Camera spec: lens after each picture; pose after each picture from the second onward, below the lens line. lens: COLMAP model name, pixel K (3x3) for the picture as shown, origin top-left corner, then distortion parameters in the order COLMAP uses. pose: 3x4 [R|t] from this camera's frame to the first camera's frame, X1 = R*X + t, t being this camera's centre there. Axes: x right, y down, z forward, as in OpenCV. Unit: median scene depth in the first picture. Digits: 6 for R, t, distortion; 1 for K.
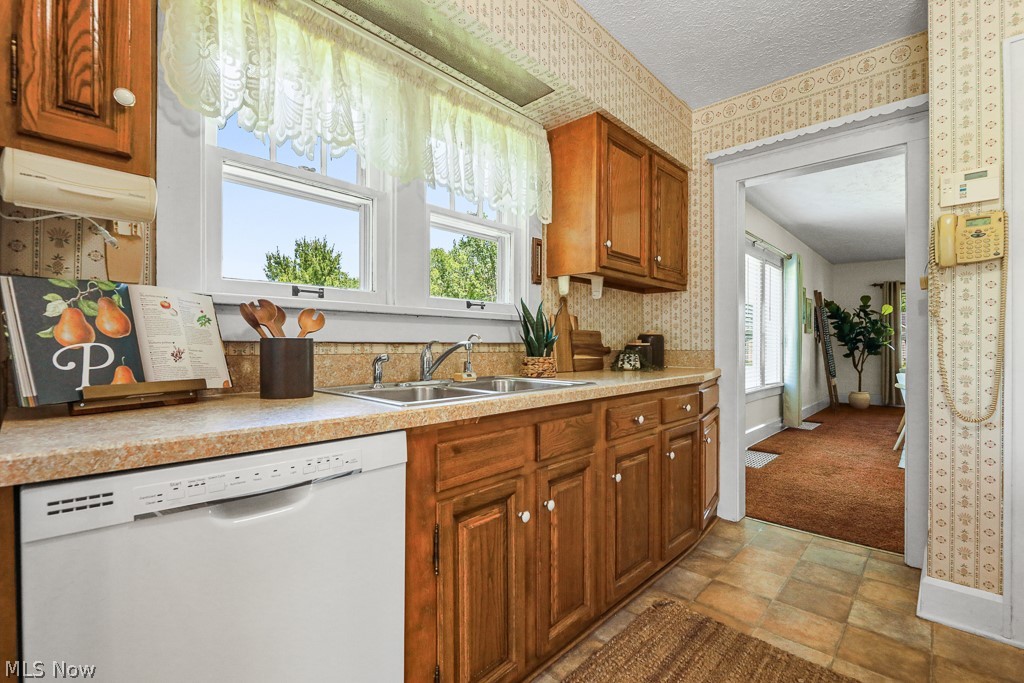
lens RADIAL K [[473.3, 0, 513.2], [0, 473.3, 346.4], [0, 0, 1]] dist [-0.003509, -0.000863]
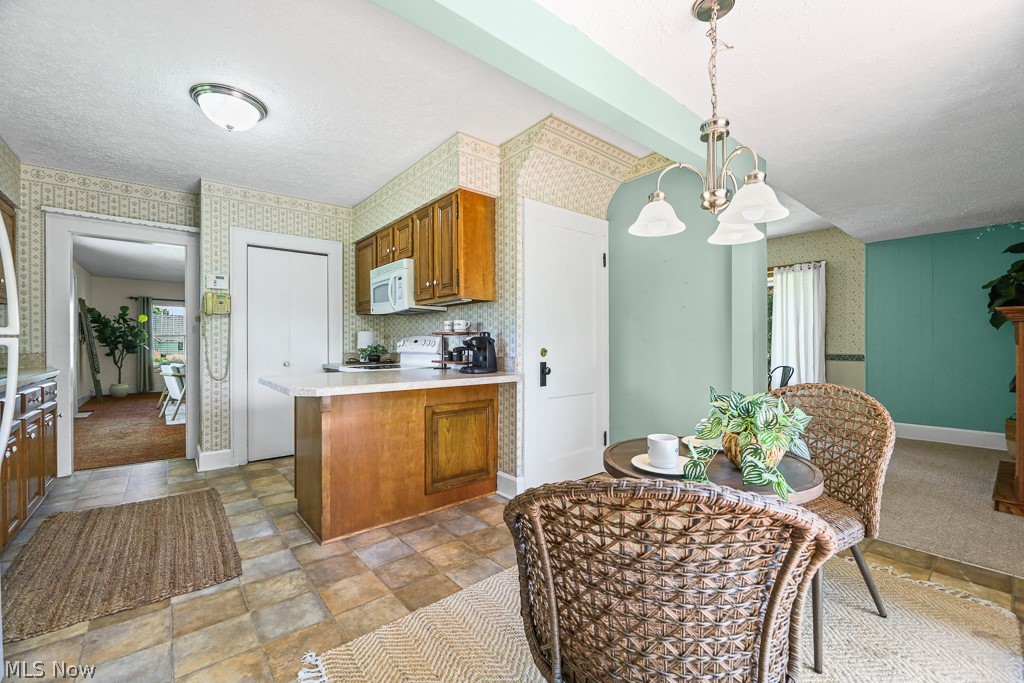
lens RADIAL K [[415.9, 0, 510.9], [0, 415.9, 345.9], [0, 0, 1]] dist [-0.010987, -0.000092]
pose [[0.138379, -0.004688, 0.990368, -0.533682], [0.002906, 0.999986, 0.004327, -0.011724], [-0.990375, 0.002279, 0.138390, -0.450275]]
